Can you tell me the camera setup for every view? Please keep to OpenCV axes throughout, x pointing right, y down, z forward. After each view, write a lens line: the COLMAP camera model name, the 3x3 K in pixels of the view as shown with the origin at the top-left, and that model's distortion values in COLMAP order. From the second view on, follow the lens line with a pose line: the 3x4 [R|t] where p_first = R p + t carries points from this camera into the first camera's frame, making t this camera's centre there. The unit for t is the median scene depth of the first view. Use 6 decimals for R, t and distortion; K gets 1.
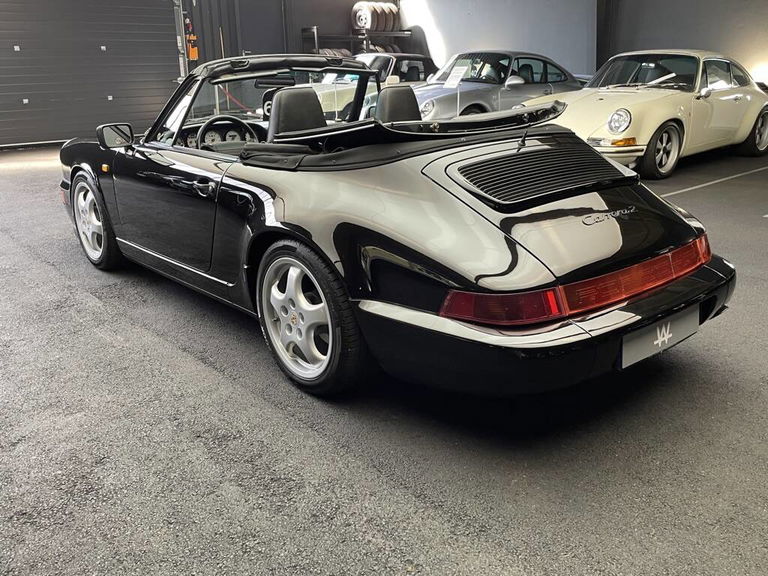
lens RADIAL K [[706.3, 0, 392.4], [0, 706.3, 289.3], [0, 0, 1]] dist [0.100582, -0.161905]
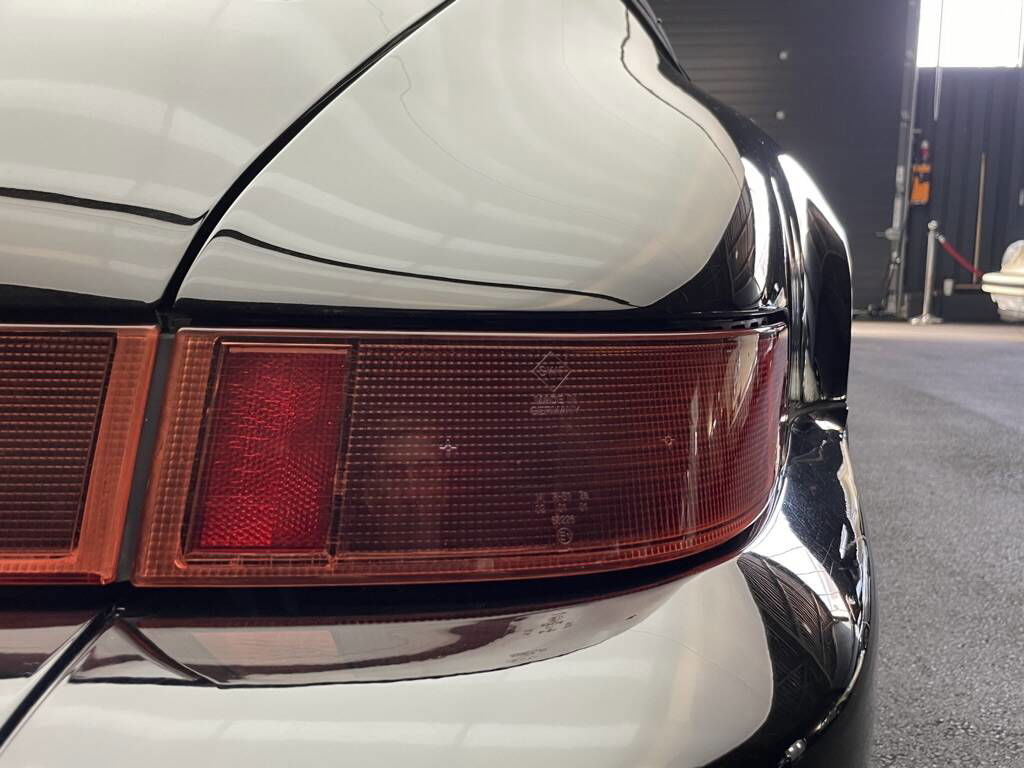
lens RADIAL K [[941.7, 0, 523.3], [0, 941.7, 385.8], [0, 0, 1]] dist [0.100582, -0.161905]
pose [[0.658499, 0.118608, -0.743176, 0.429374], [-0.254477, 0.964427, -0.071563, -0.050527], [0.708251, 0.236245, 0.665258, 0.730607]]
